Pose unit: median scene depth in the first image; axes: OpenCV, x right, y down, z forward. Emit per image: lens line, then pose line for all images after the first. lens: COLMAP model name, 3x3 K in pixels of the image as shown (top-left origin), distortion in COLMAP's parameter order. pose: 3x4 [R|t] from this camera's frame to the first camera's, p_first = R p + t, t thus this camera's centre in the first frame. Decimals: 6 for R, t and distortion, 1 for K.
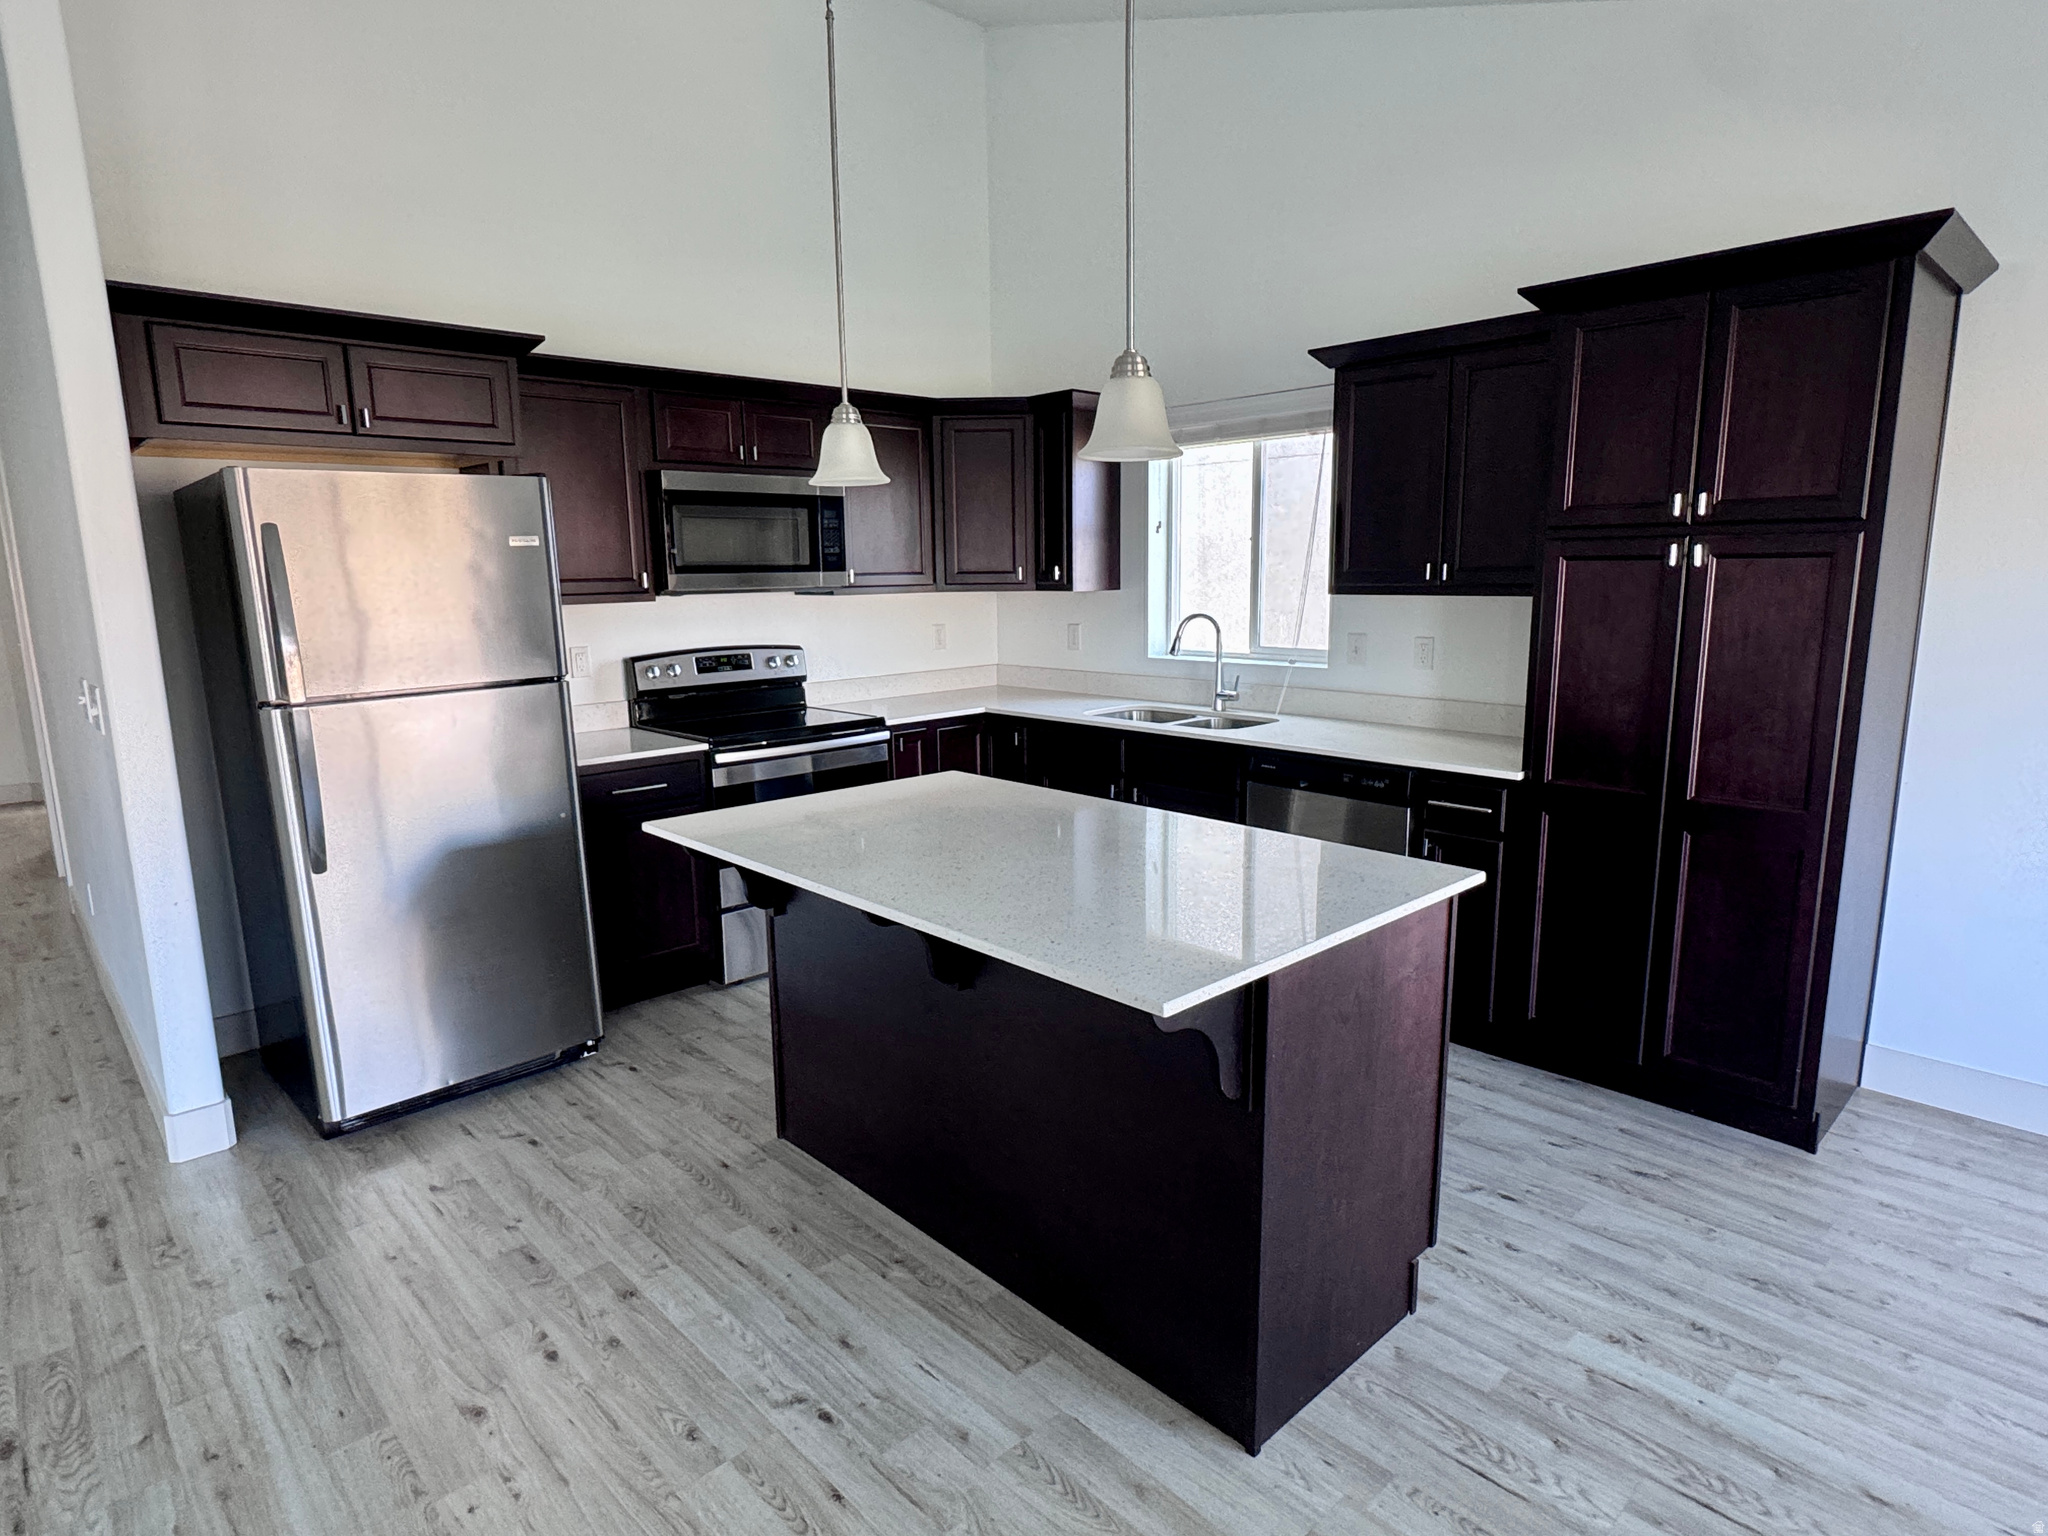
lens RADIAL K [[1120.4, 0, 1026.1], [0, 1120.4, 773.6], [0, 0, 1]] dist [-0.002961, 0.000091]
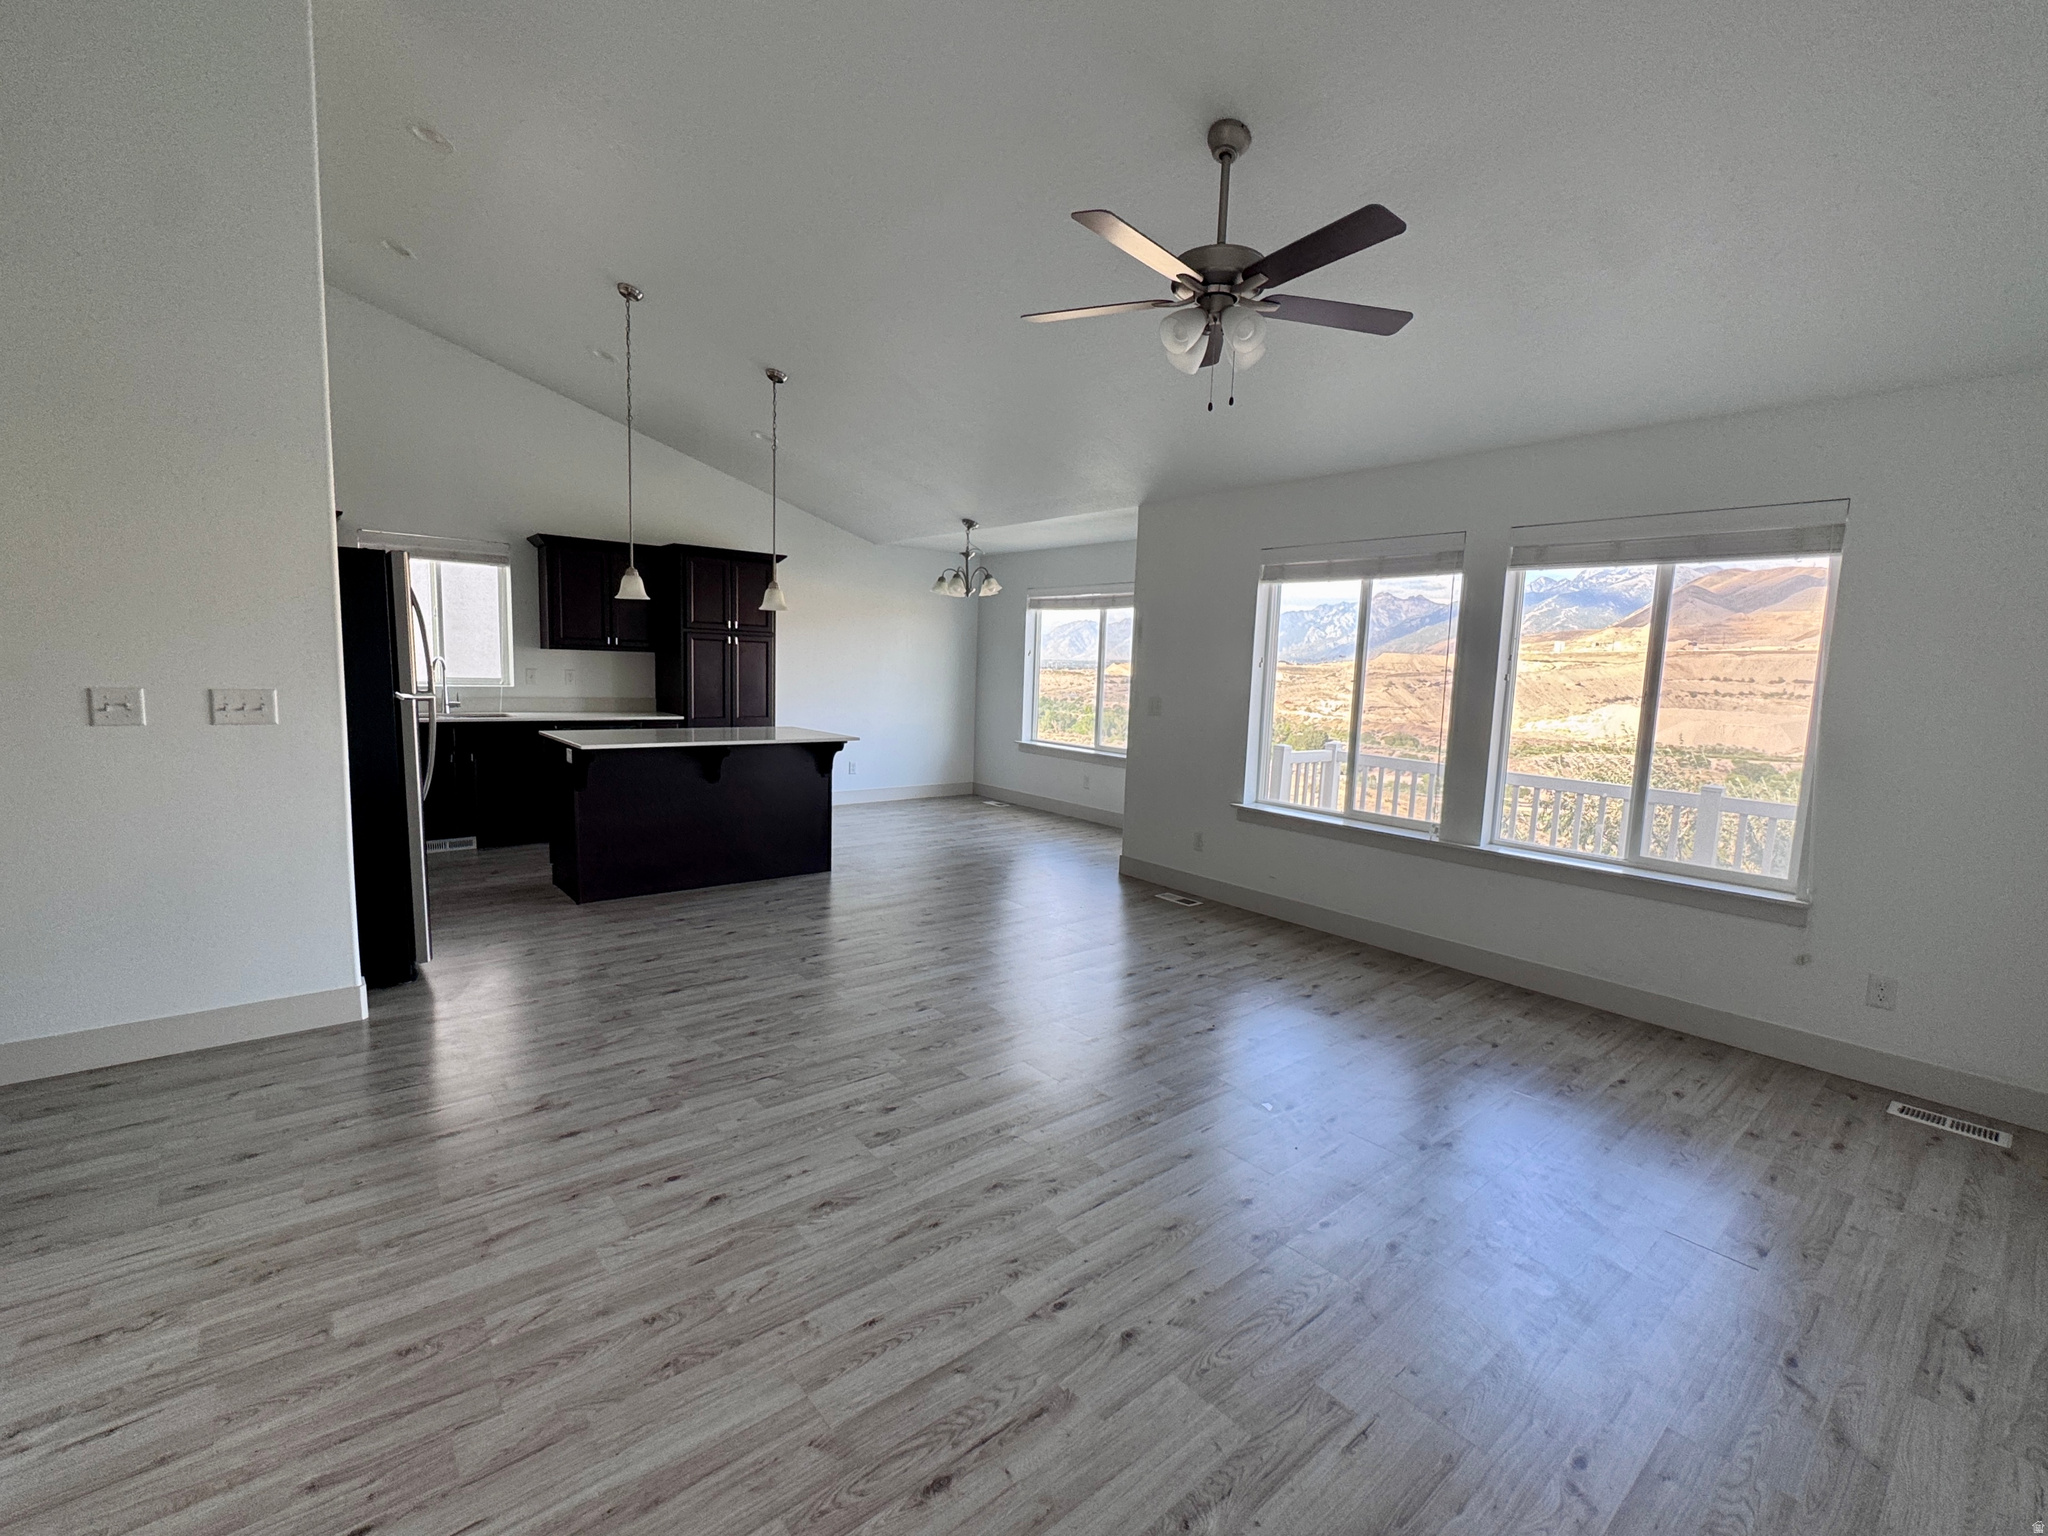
lens RADIAL K [[821.1, 0, 1015.9], [0, 821.1, 764.5], [0, 0, 1]] dist [-0.001237, 0.000503]
pose [[0.076782, -0.107009, 0.991289, -1.941568], [0.143989, 0.984992, 0.095176, 0.052922], [-0.986596, 0.135427, 0.091038, 0.044983]]
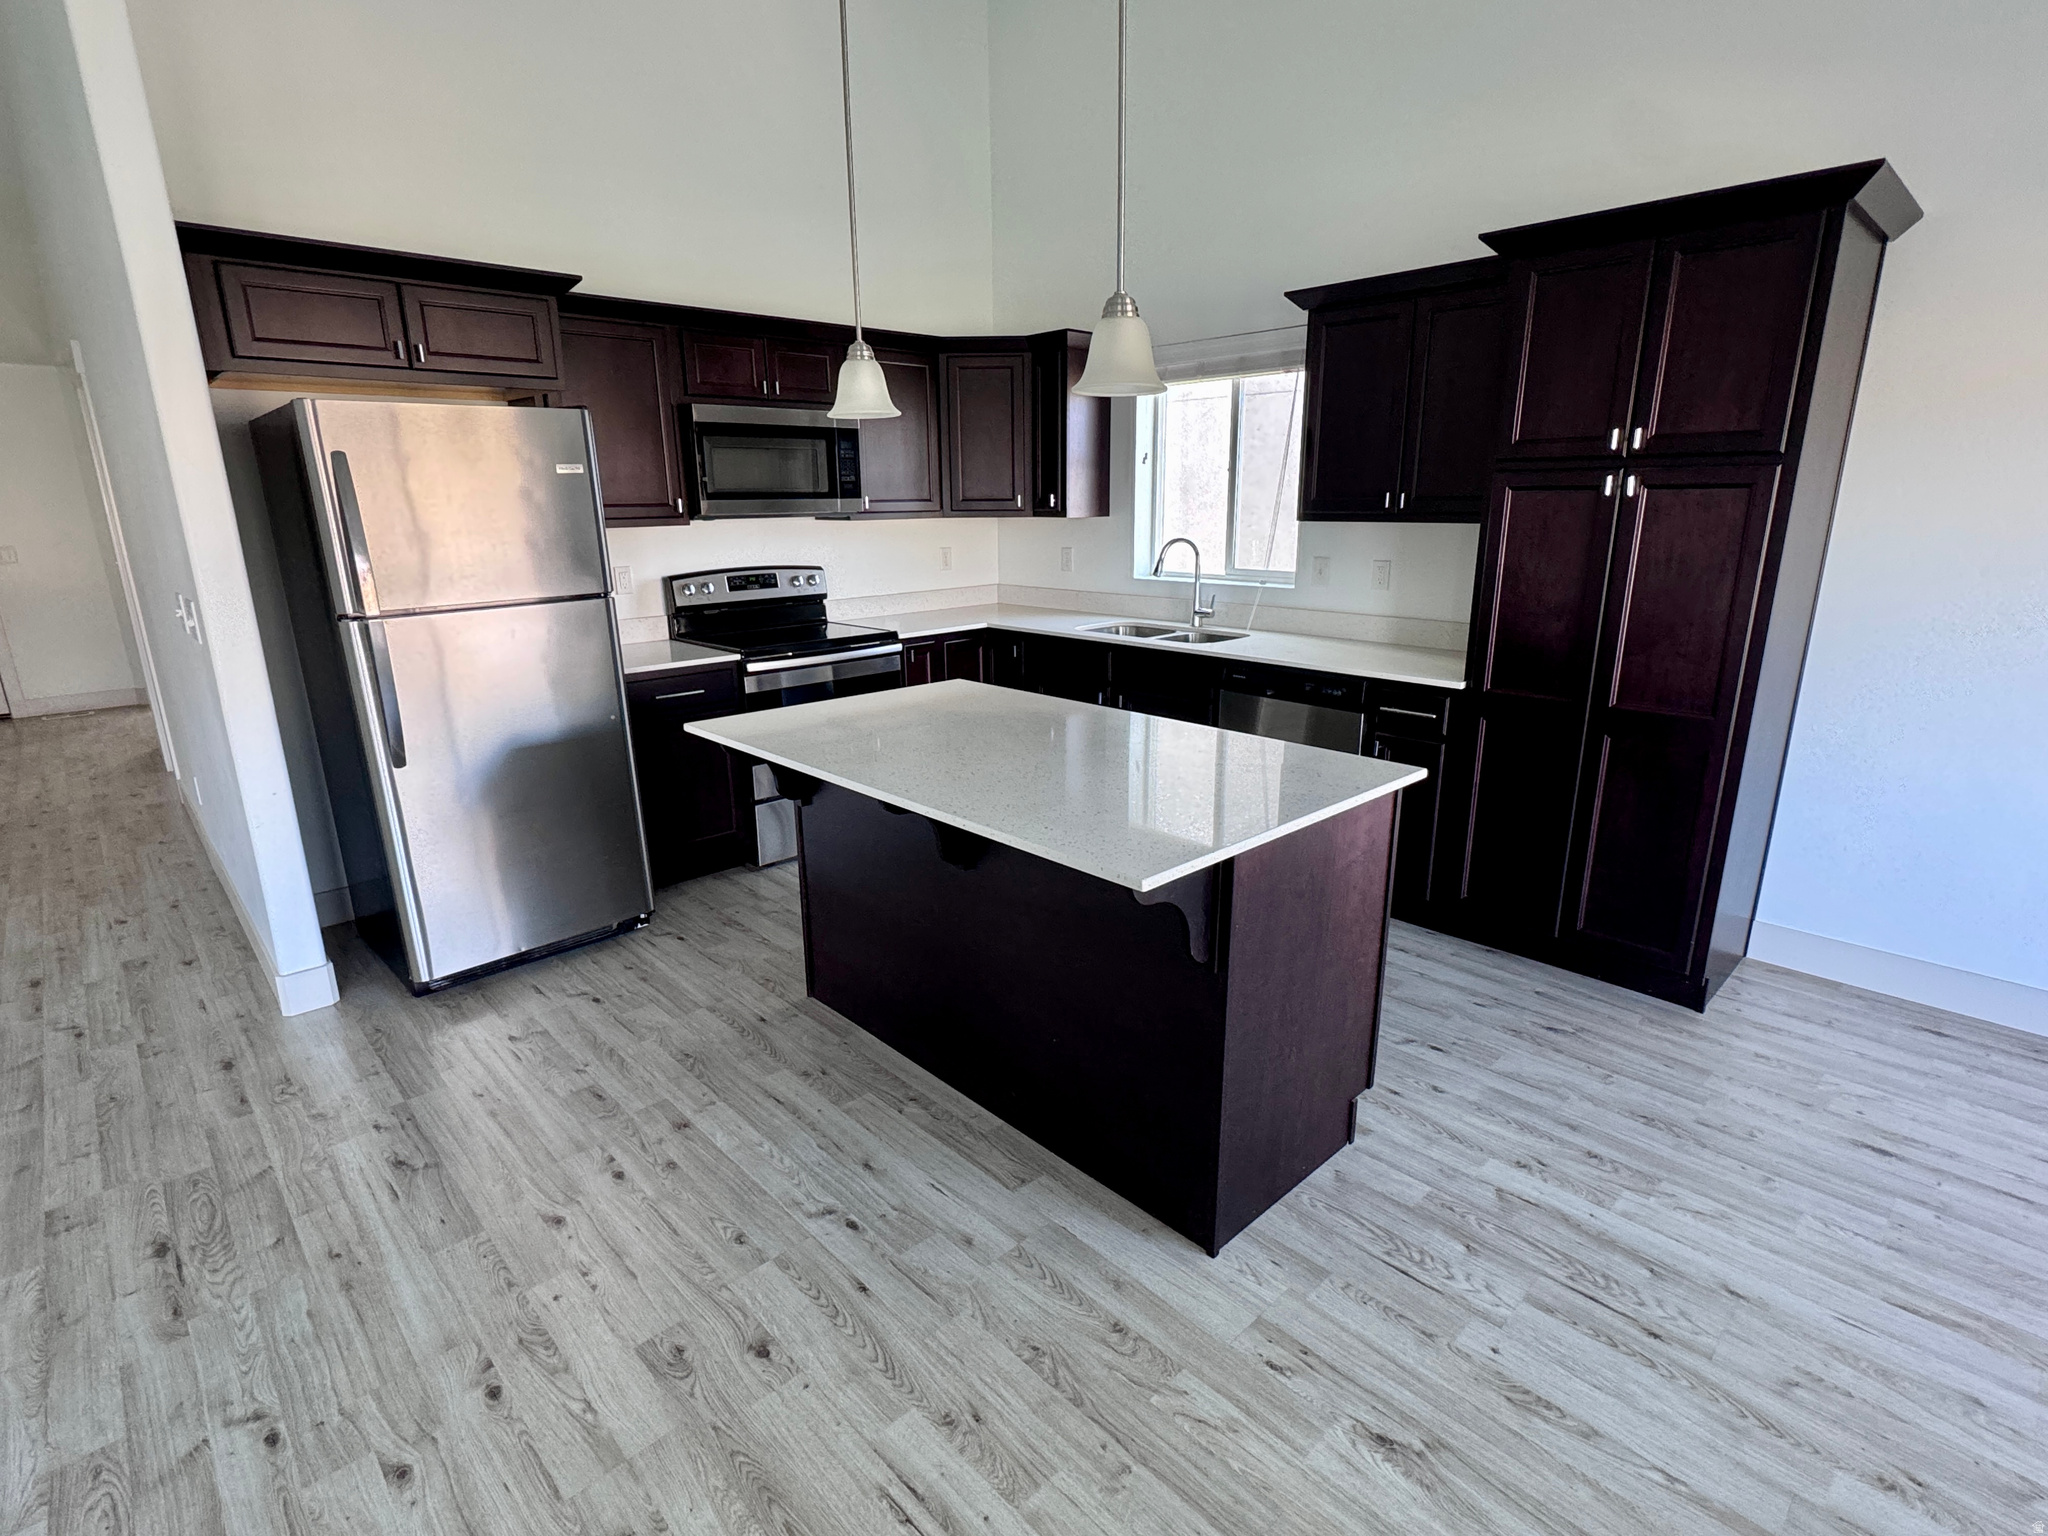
lens RADIAL K [[999.6, 0, 1024.3], [0, 999.6, 769.9], [0, 0, 1]] dist [-0.002678, 0.000515]
pose [[0.999993, 0.003555, 0.000944, 0.000119], [-0.003623, 0.996321, 0.085623, 0.002926], [-0.000636, -0.085626, 0.996327, -0.009400]]
